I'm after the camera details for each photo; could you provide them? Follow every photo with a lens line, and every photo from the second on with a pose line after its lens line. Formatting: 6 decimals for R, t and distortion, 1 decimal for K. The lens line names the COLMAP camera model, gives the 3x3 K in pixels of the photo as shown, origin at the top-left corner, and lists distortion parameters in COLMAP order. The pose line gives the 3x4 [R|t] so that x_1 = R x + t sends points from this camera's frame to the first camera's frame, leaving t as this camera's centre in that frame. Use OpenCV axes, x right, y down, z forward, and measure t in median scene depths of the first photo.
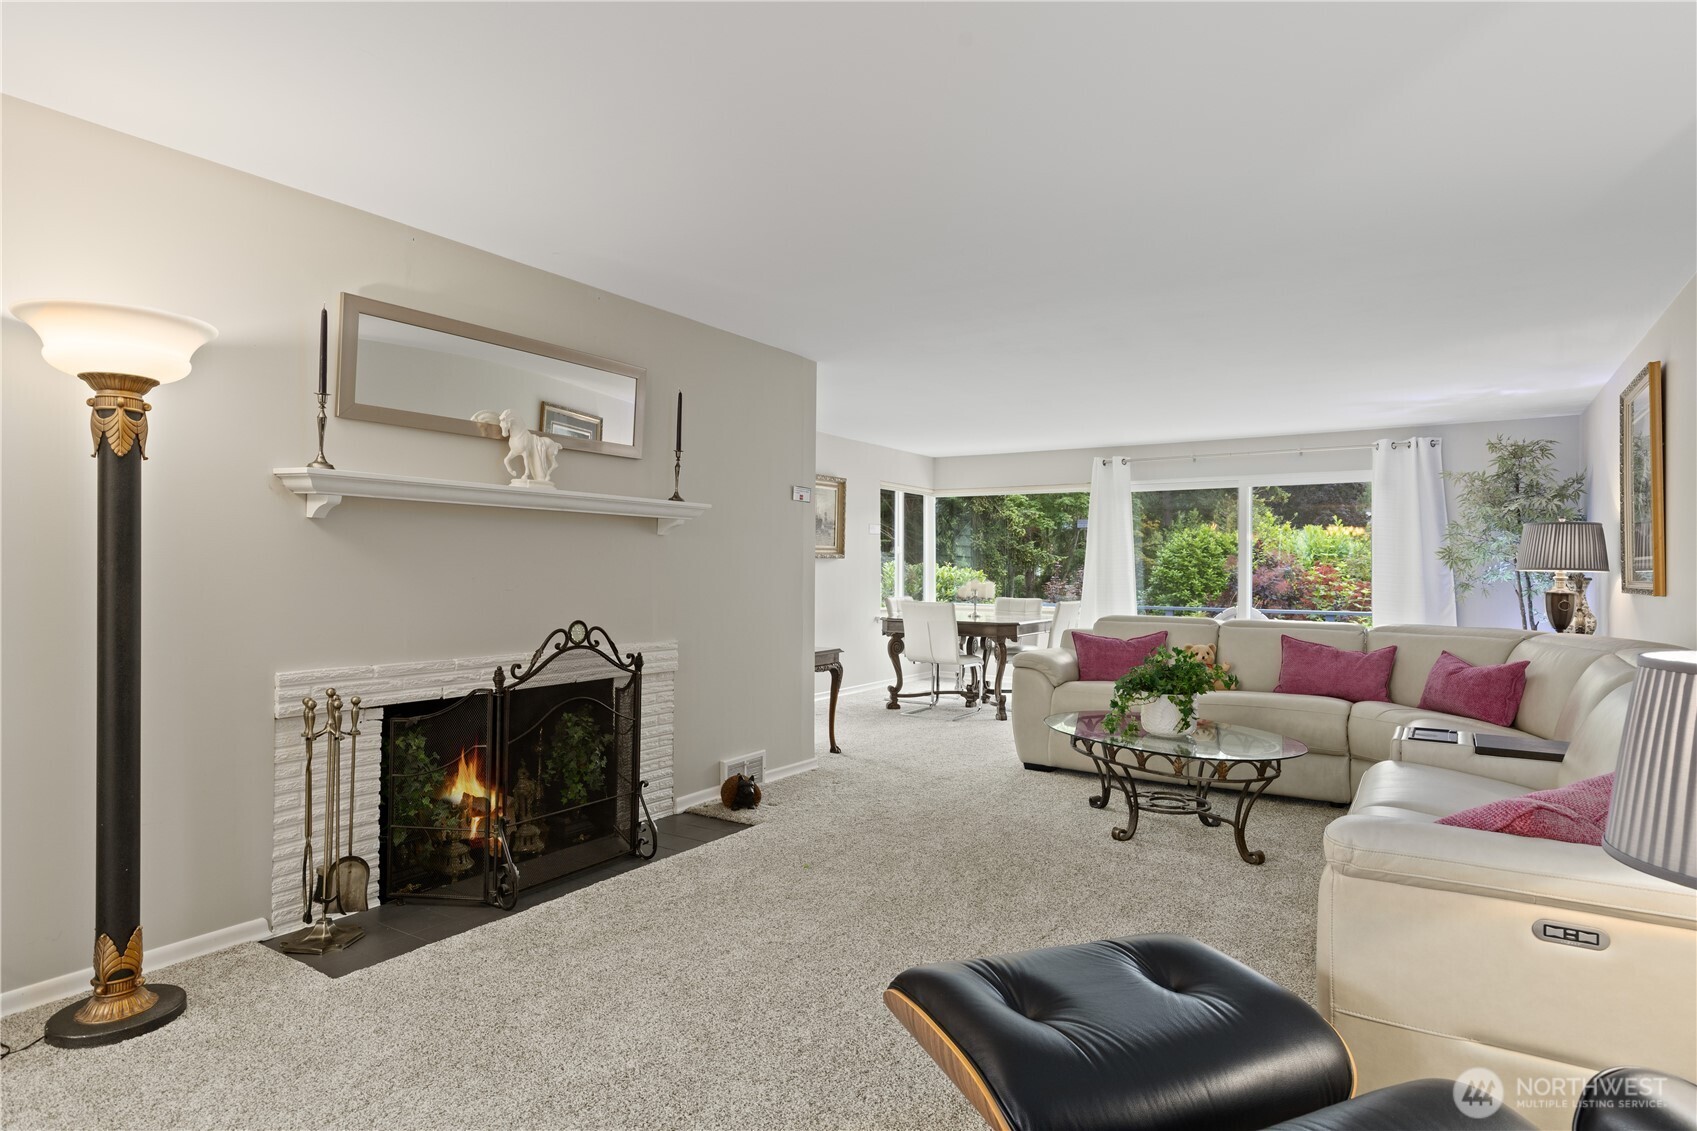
lens RADIAL K [[939.0, 0, 835.4], [0, 939.0, 556.4], [0, 0, 1]] dist [-0.003856, -0.001731]
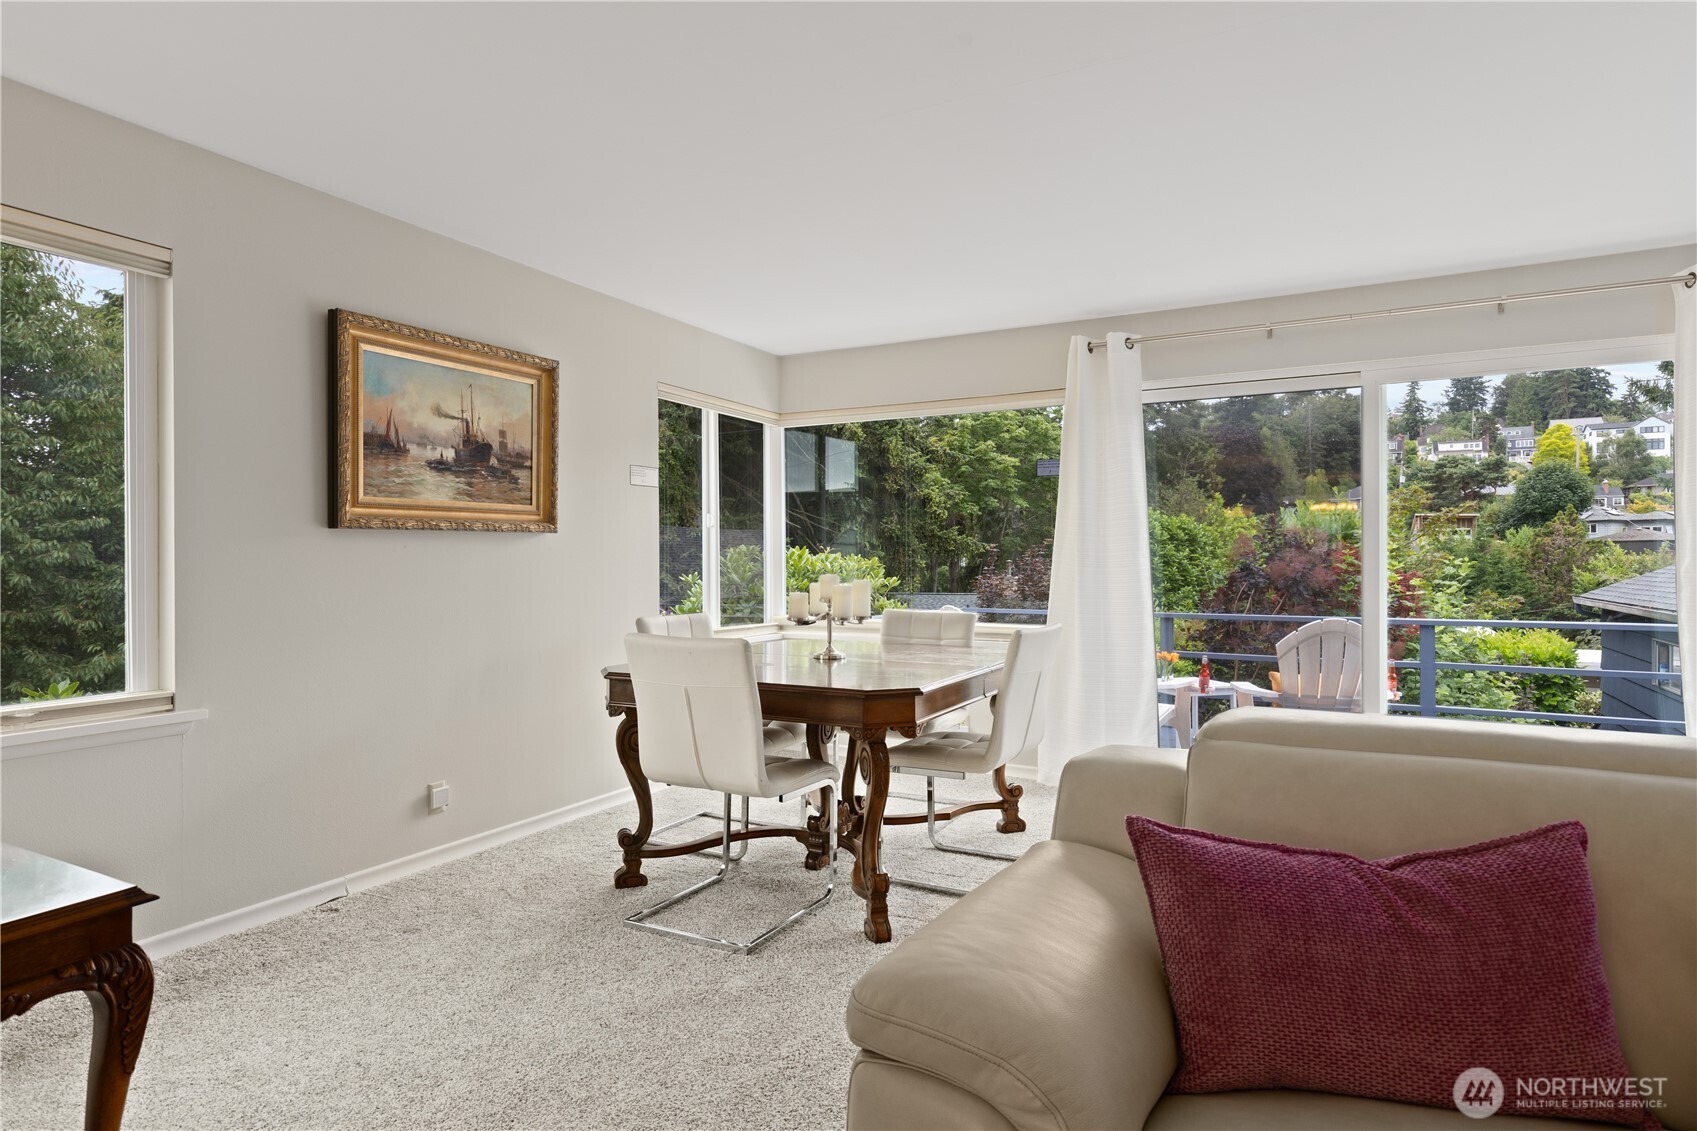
lens RADIAL K [[939.0, 0, 832.8], [0, 939.0, 556.9], [0, 0, 1]] dist [-0.003856, -0.001731]
pose [[0.997088, -0.007029, 0.075933, 0.120978], [0.006328, 0.999935, 0.009471, 0.011551], [-0.075995, -0.008963, 0.997068, 0.572395]]
